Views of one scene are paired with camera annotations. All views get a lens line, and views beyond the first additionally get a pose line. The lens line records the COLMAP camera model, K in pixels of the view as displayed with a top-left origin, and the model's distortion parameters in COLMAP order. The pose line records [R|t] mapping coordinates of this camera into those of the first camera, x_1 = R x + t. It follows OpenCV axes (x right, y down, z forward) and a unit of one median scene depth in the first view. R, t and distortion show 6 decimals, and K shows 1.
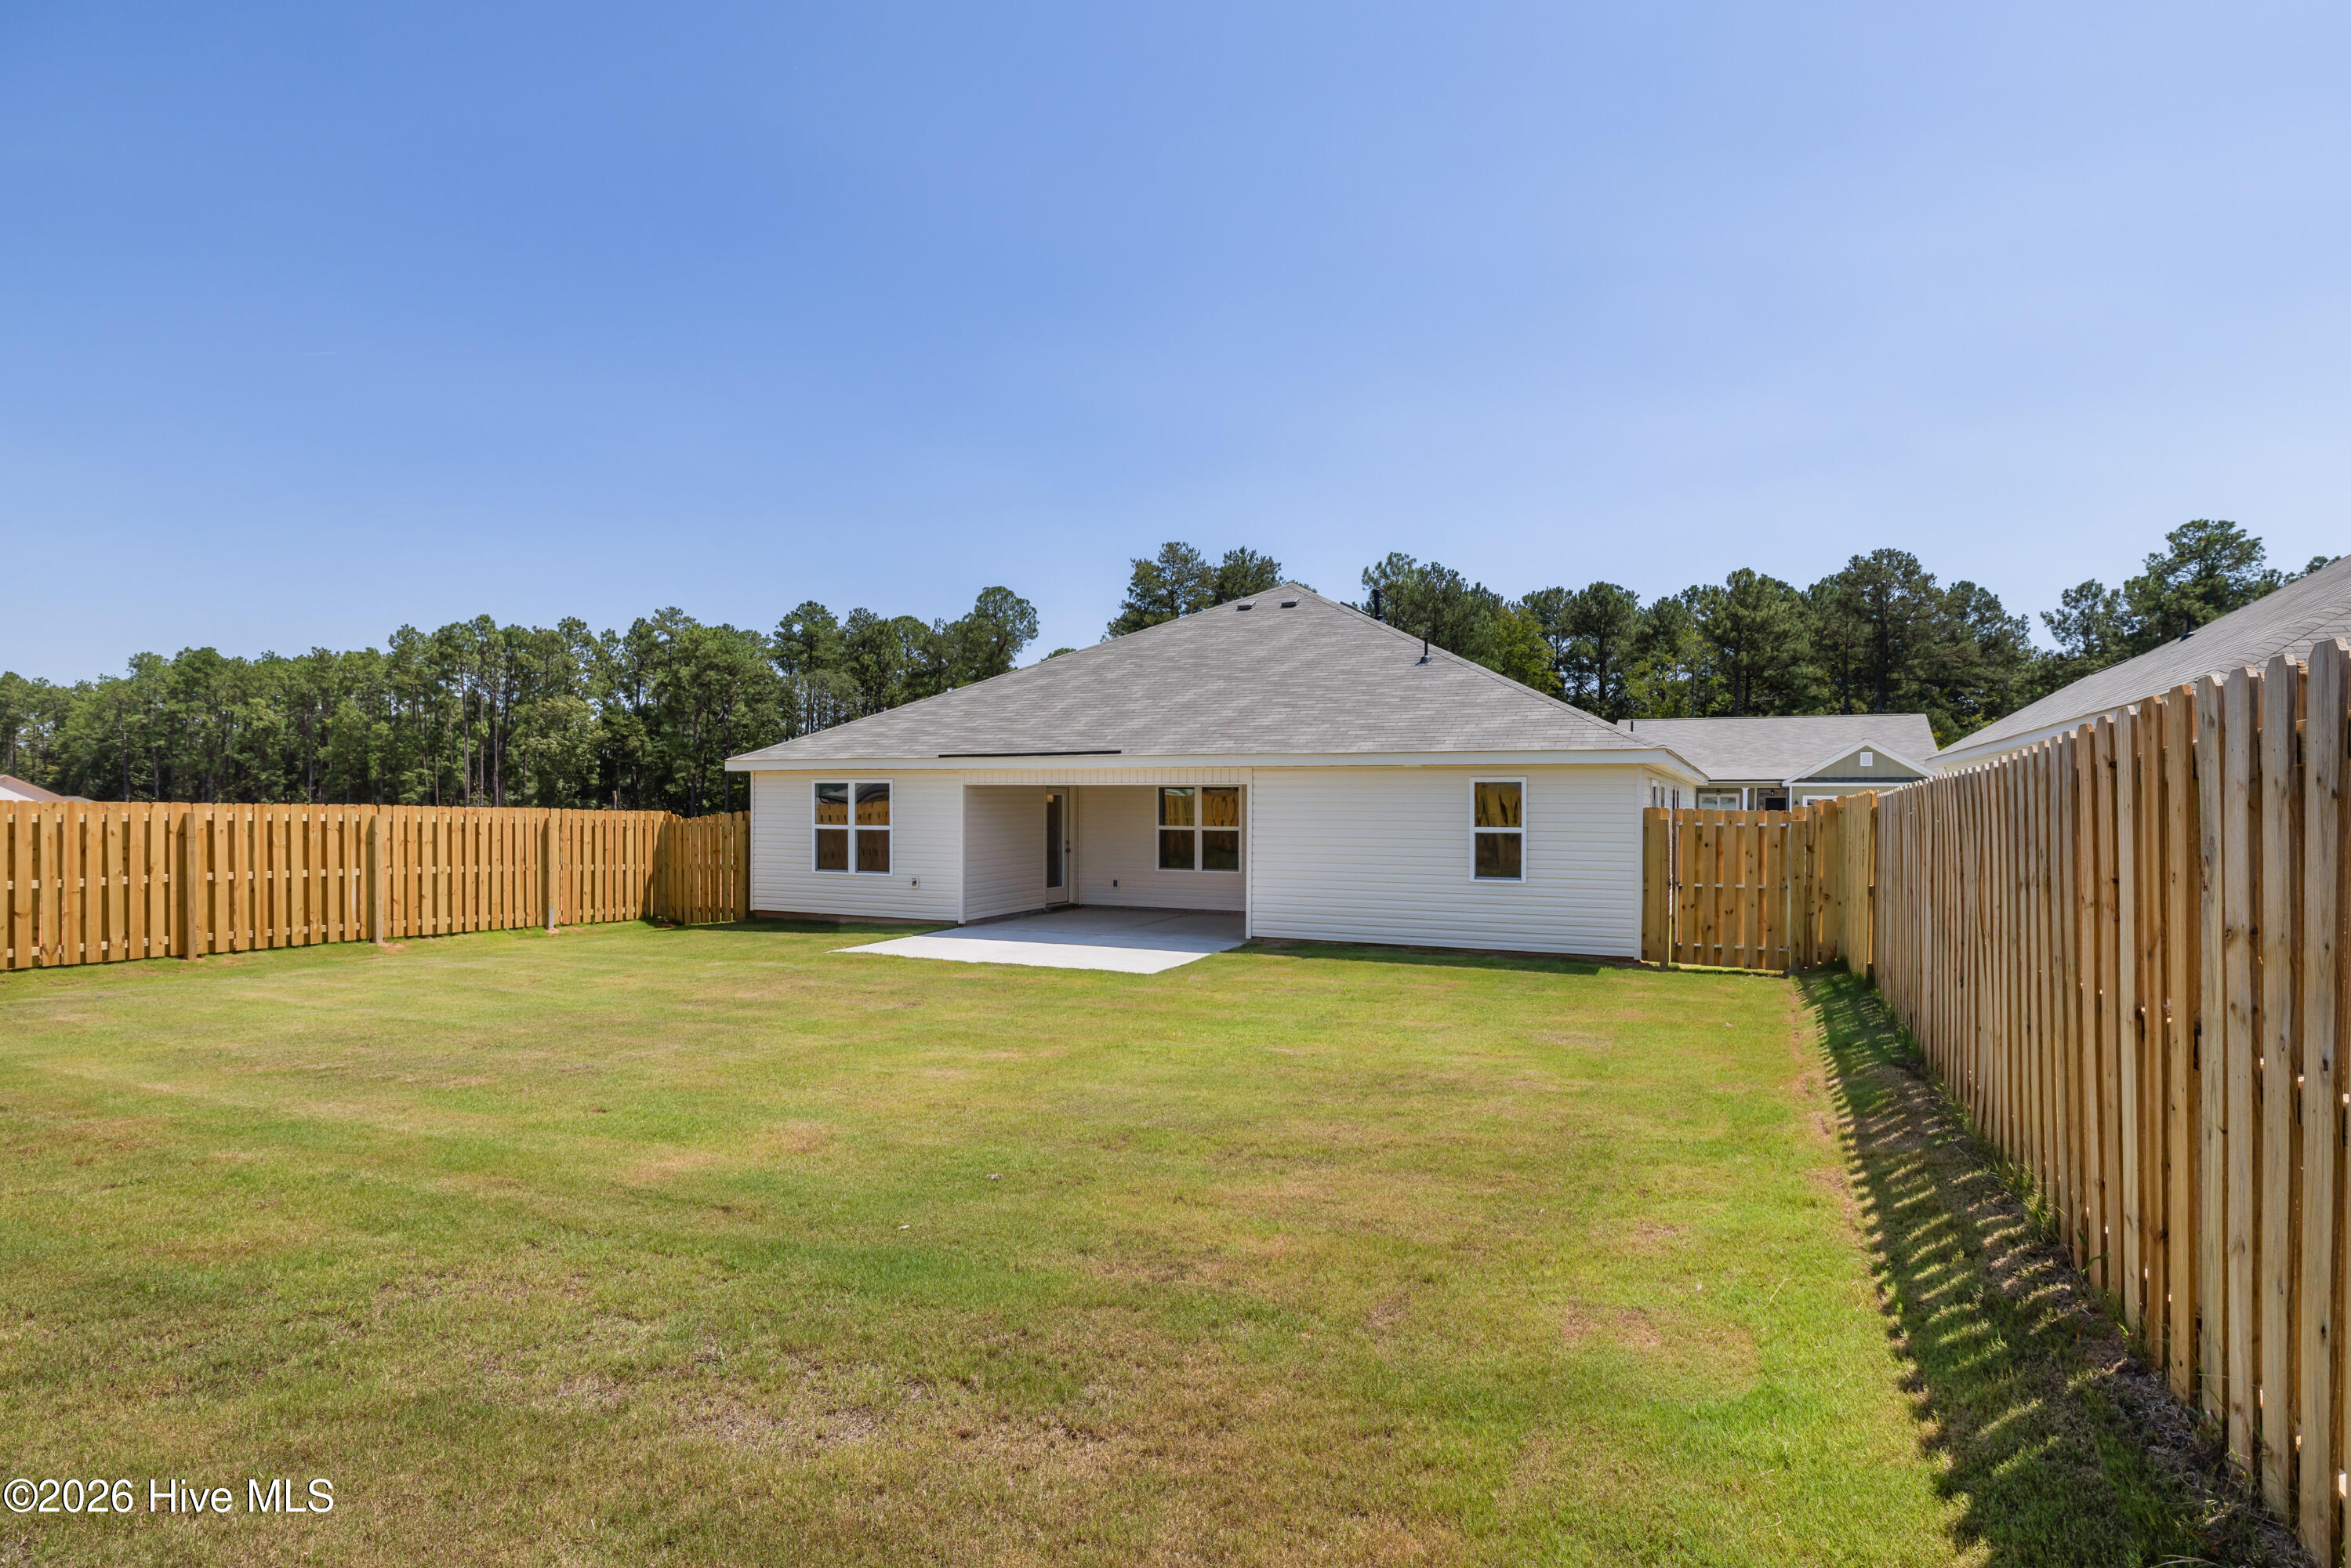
lens RADIAL K [[1203.9, 0, 1195.9], [0, 1203.9, 825.4], [0, 0, 1]] dist [0.004985, -0.002022]
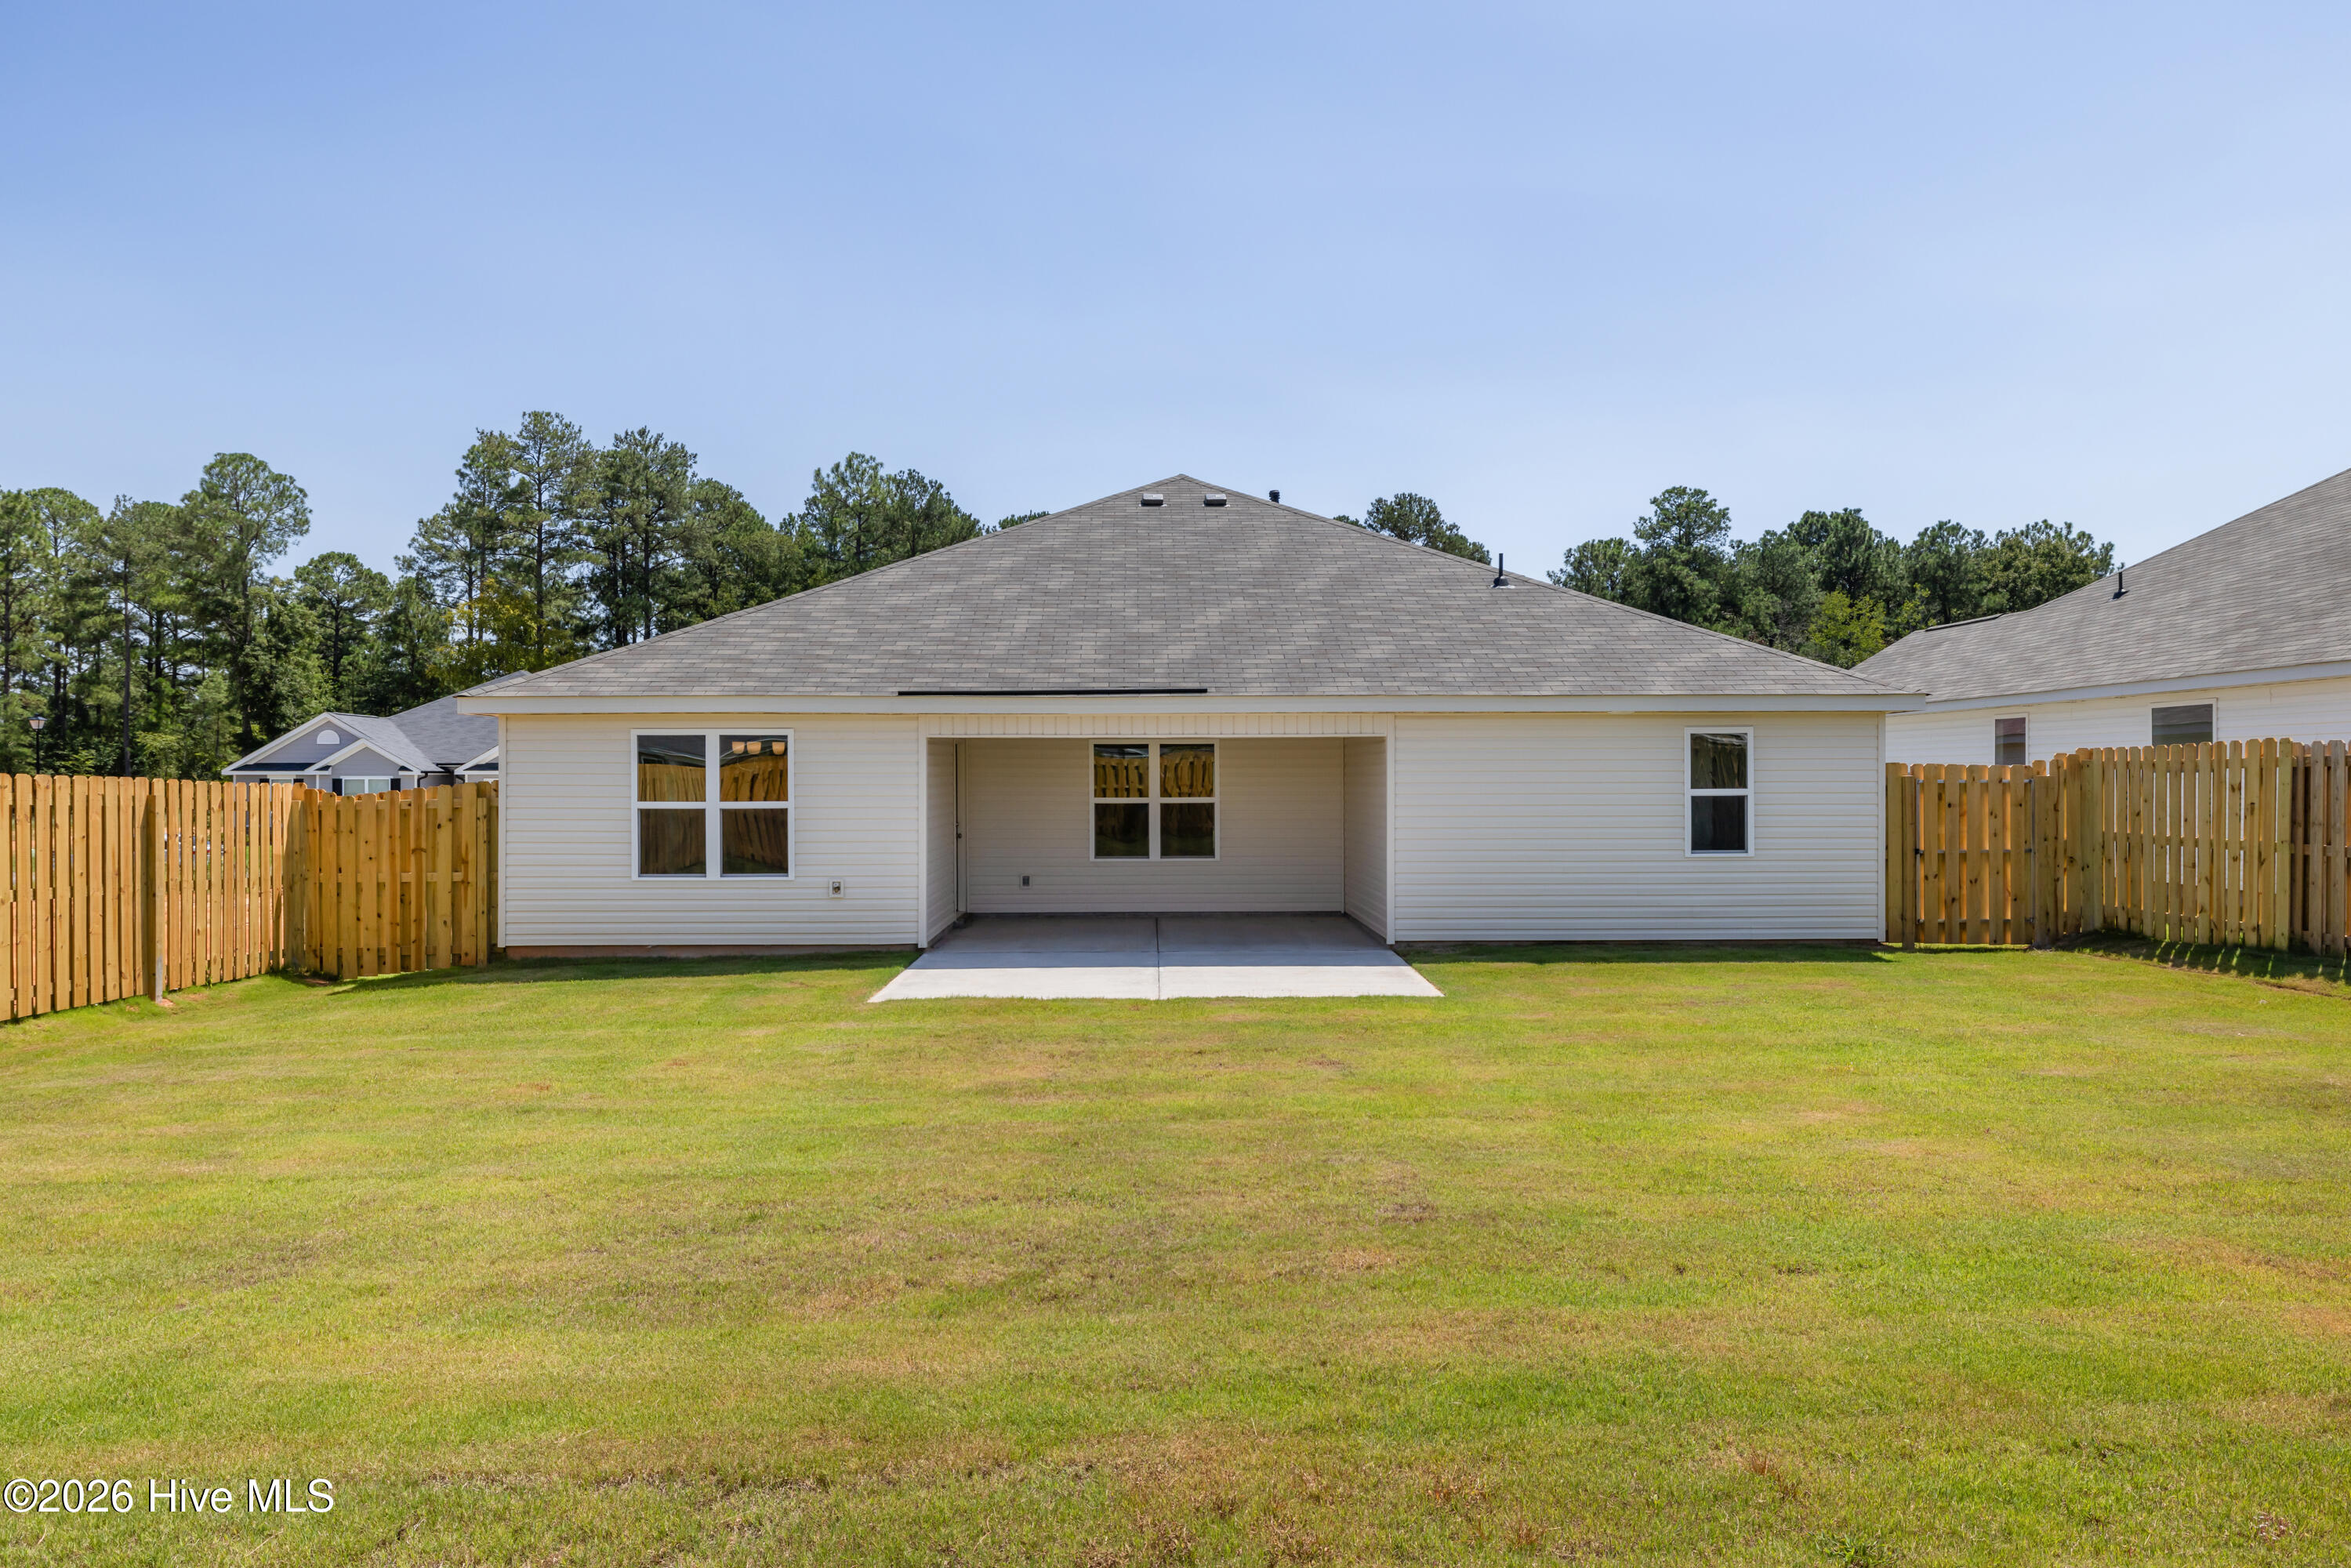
lens RADIAL K [[1517.5, 0, 1165.1], [0, 1517.5, 790.9], [0, 0, 1]] dist [0.013889, -0.001069]
pose [[0.905131, -0.011589, 0.424975, -0.445066], [0.015596, 0.999861, -0.005950, 0.002859], [-0.424847, 0.012014, 0.905185, 0.192205]]
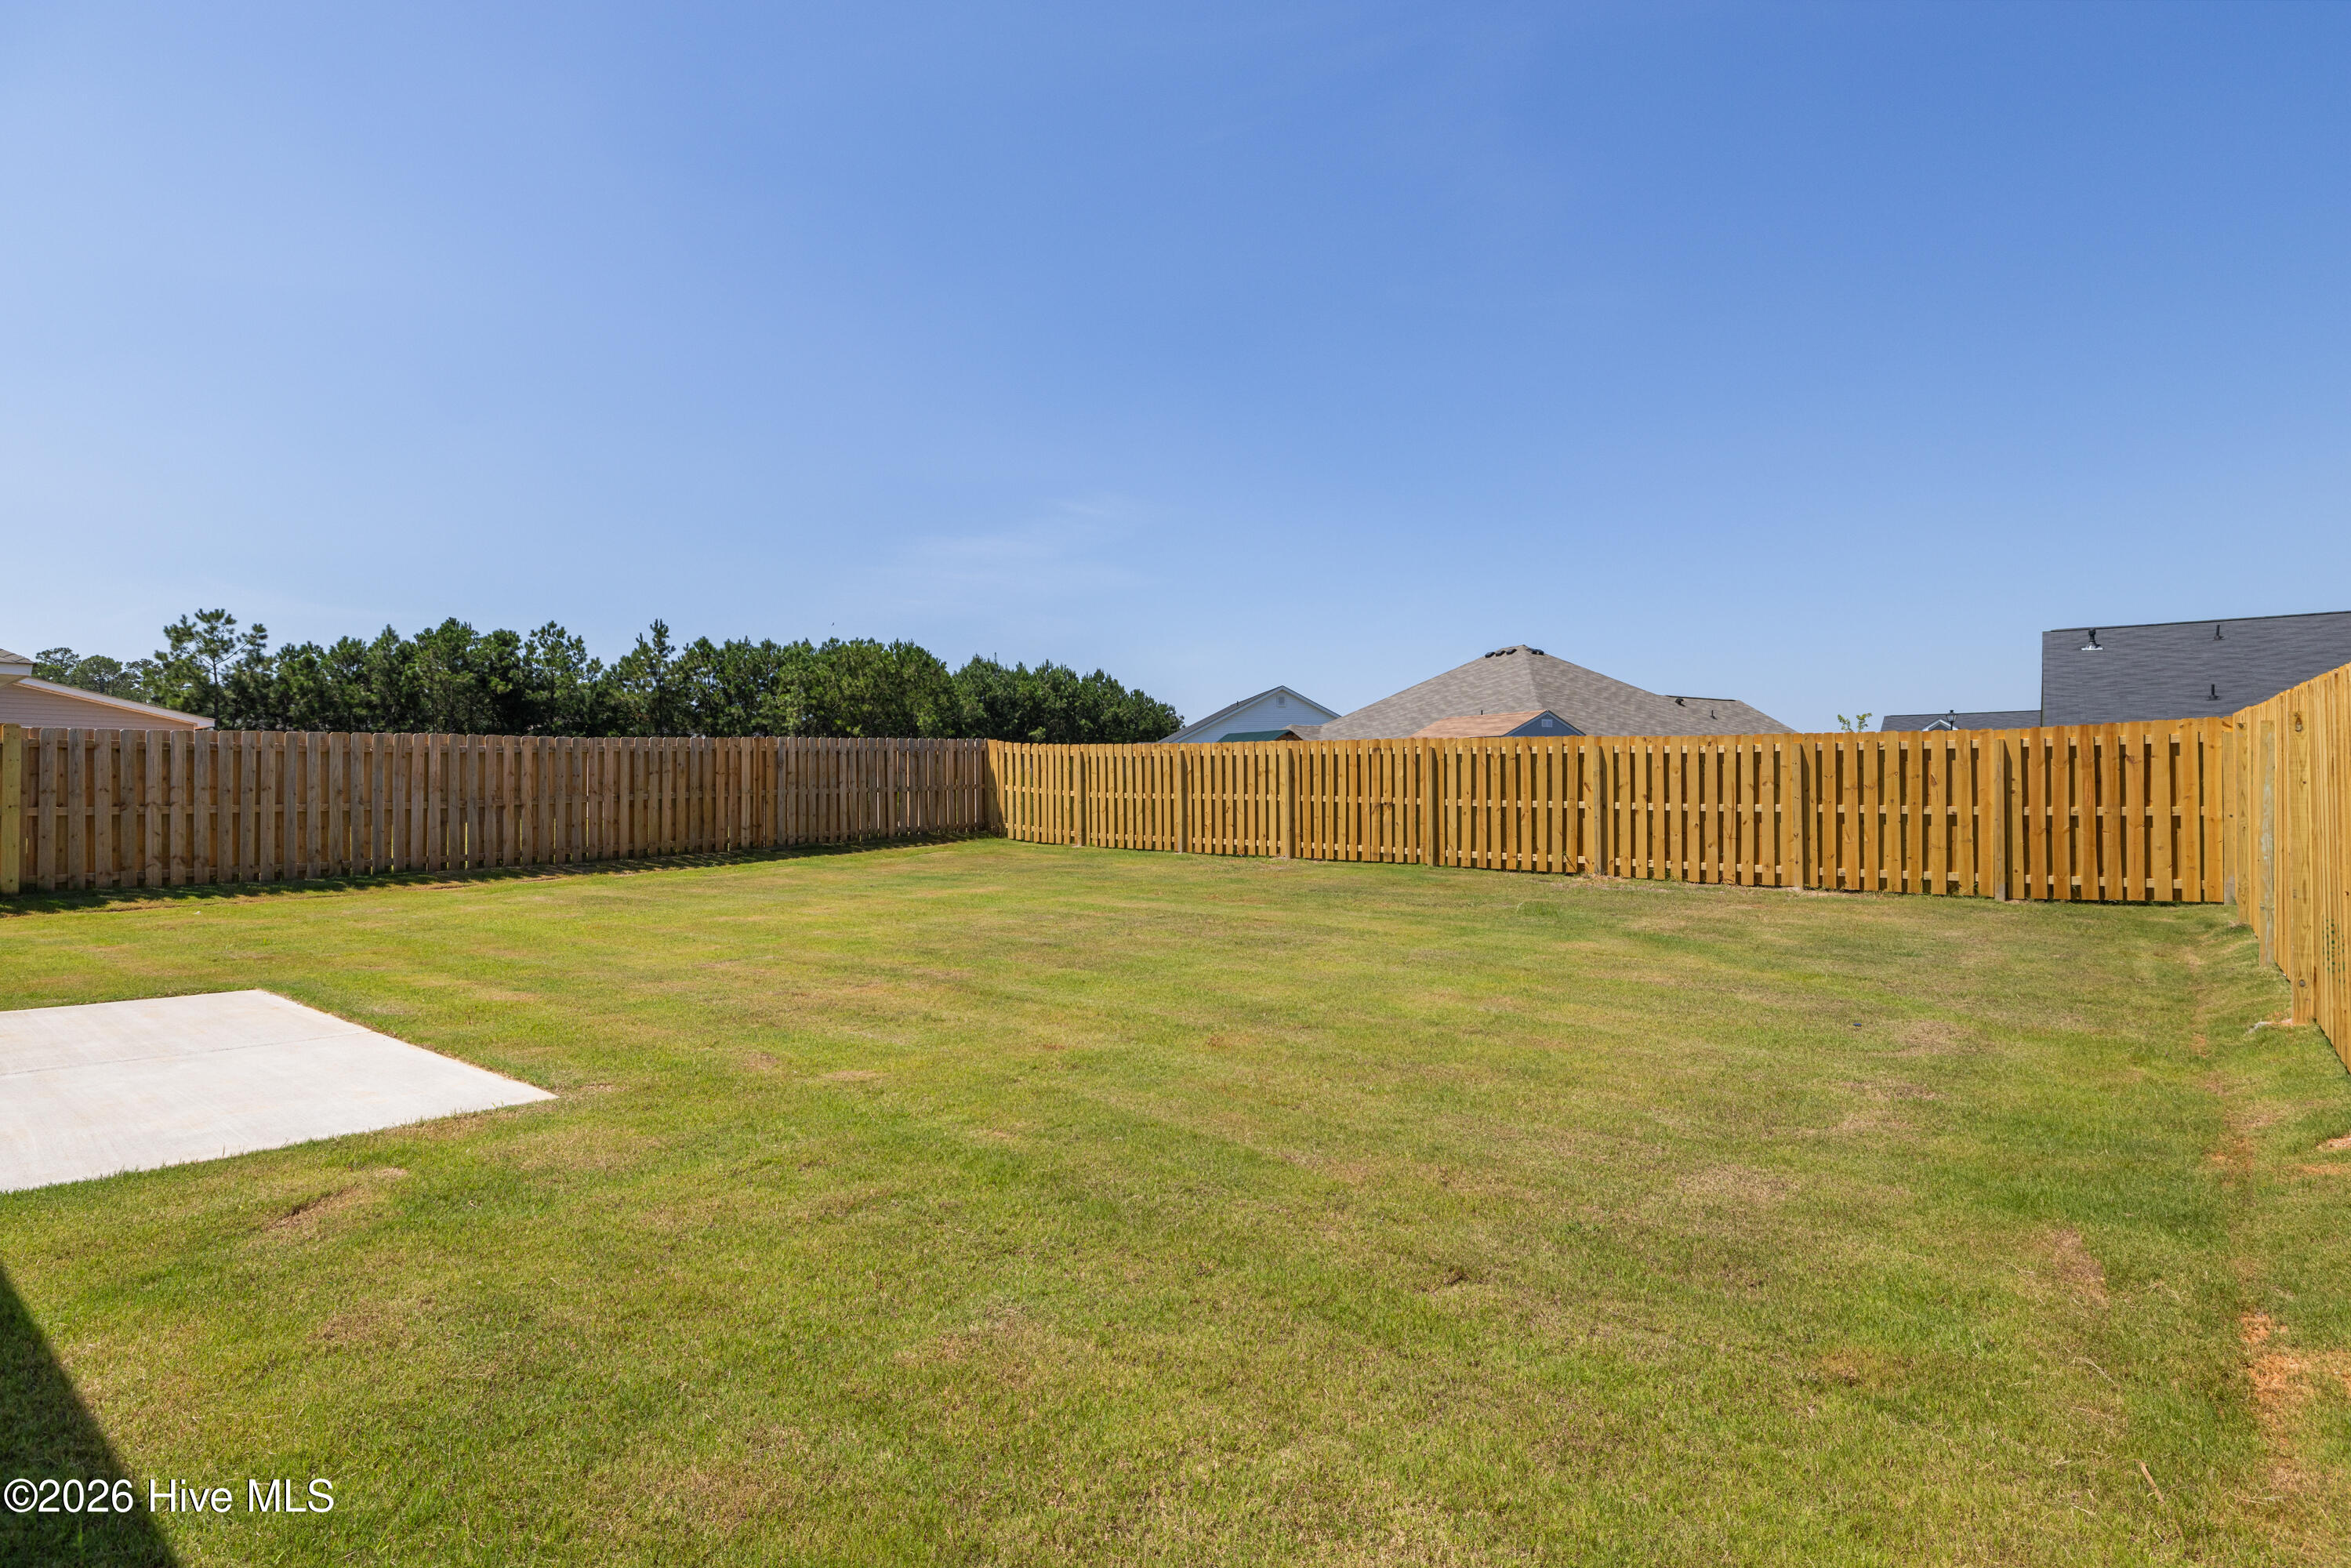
lens RADIAL K [[1203.9, 0, 1190.1], [0, 1203.9, 798.1], [0, 0, 1]] dist [0.004985, -0.002022]
pose [[-0.967536, -0.002590, 0.252719, -0.525448], [0.004057, 0.999660, 0.025776, 0.009348], [-0.252700, 0.025964, -0.967196, 1.142893]]
